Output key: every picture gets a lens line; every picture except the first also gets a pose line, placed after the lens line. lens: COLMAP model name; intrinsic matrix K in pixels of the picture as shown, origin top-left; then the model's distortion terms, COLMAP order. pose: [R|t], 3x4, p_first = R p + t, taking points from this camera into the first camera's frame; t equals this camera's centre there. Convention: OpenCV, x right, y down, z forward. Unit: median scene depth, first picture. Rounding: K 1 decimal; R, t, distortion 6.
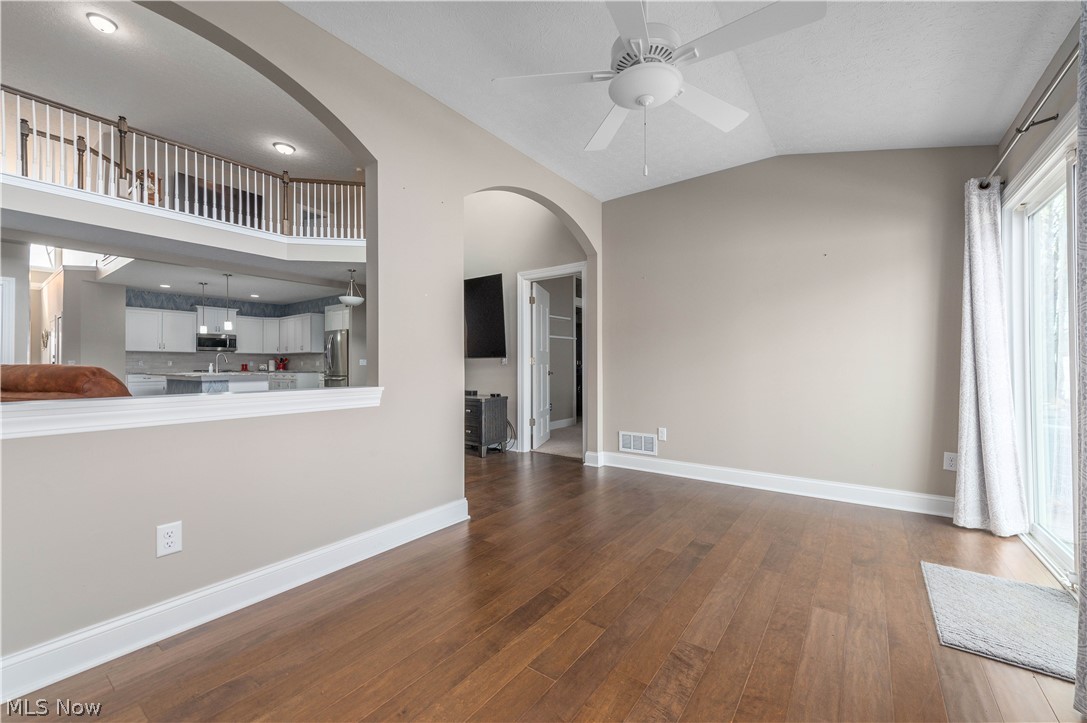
lens RADIAL K [[427.4, 0, 552.9], [0, 427.4, 365.4], [0, 0, 1]] dist [0.003527, -0.001682]
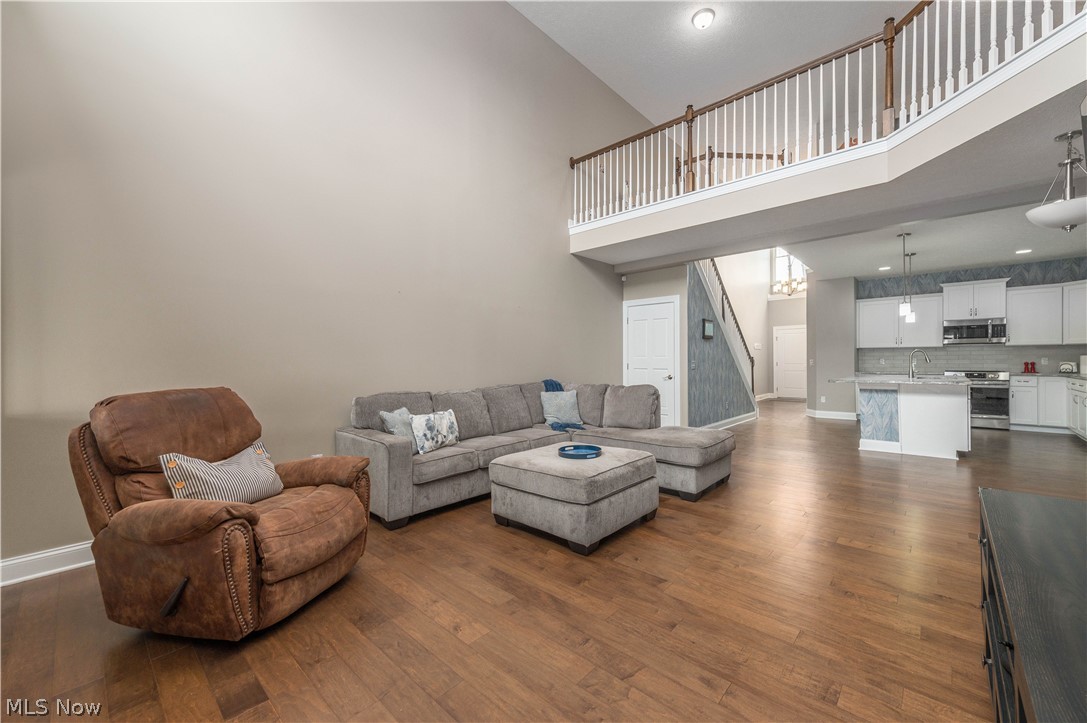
lens RADIAL K [[427.4, 0, 567.0], [0, 427.4, 359.6], [0, 0, 1]] dist [0.003527, -0.001682]
pose [[-0.103315, 0.002263, -0.994646, -0.023044], [0.007306, 0.999972, 0.001516, -0.014501], [0.994622, -0.007110, -0.103328, 0.430023]]
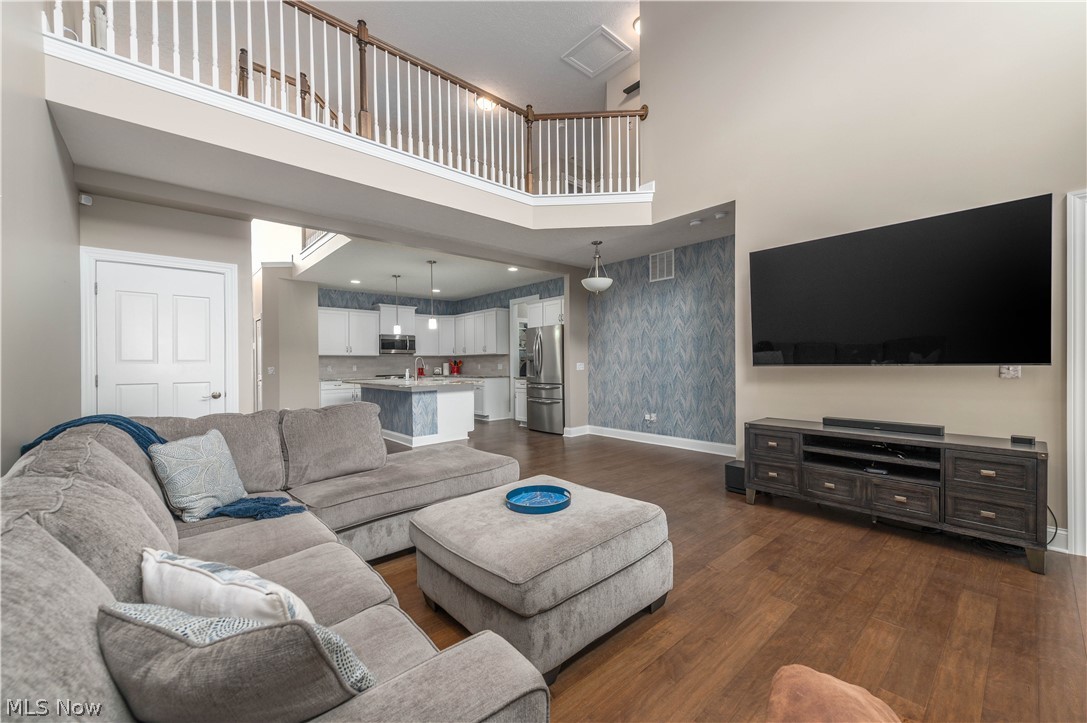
lens RADIAL K [[427.4, 0, 549.6], [0, 427.4, 366.9], [0, 0, 1]] dist [0.003527, -0.001682]
pose [[0.976877, -0.005024, -0.213742, -0.293245], [0.007181, 0.999931, 0.009316, -0.012860], [0.213680, -0.010636, 0.976846, 0.198217]]
